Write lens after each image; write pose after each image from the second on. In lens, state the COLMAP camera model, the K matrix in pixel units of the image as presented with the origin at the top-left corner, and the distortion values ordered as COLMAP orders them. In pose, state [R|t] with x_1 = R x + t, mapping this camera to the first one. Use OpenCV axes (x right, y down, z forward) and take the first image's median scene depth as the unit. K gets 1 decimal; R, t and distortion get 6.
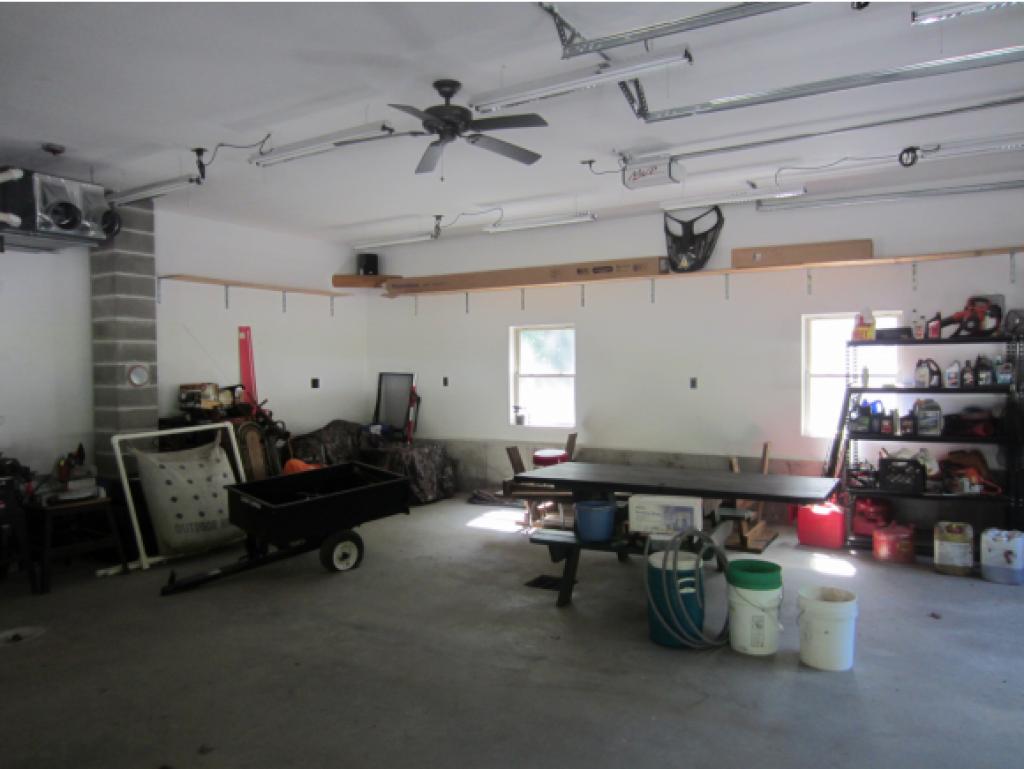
lens RADIAL K [[723.2, 0, 512.1], [0, 723.2, 389.5], [0, 0, 1]] dist [-0.035740, 0.013109]
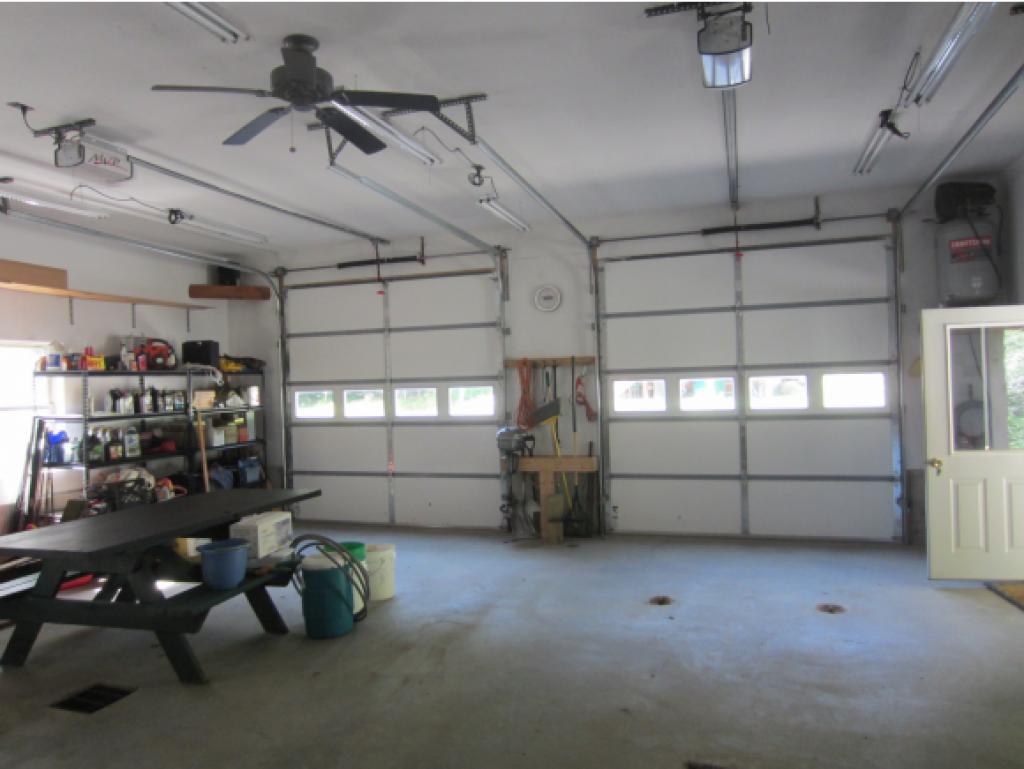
lens RADIAL K [[723.2, 0, 494.0], [0, 723.2, 383.0], [0, 0, 1]] dist [-0.035740, 0.013109]
pose [[-0.202374, 0.020043, 0.979103, -0.649364], [0.060857, 0.998116, -0.007854, -0.008075], [-0.977416, 0.057996, -0.203213, 0.674566]]
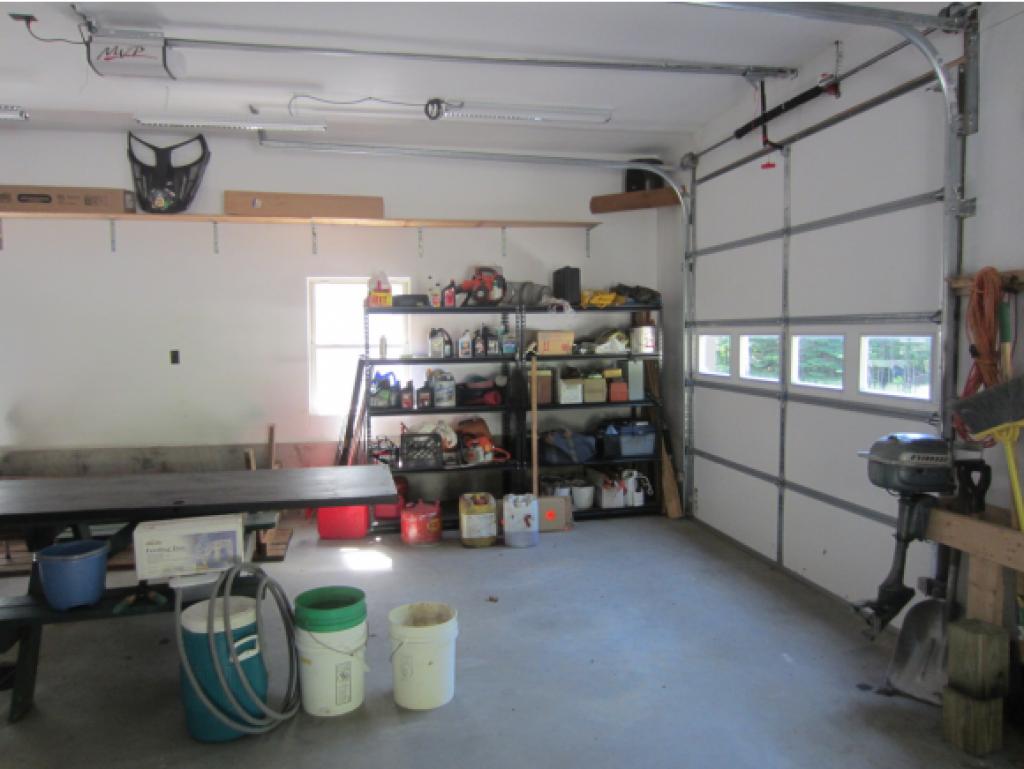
lens RADIAL K [[723.2, 0, 509.3], [0, 723.2, 386.8], [0, 0, 1]] dist [-0.035740, 0.013109]
pose [[0.732683, -0.043002, 0.679210, -0.020782], [0.019321, 0.998914, 0.042401, -0.003010], [-0.680296, -0.017944, 0.732718, 0.221857]]
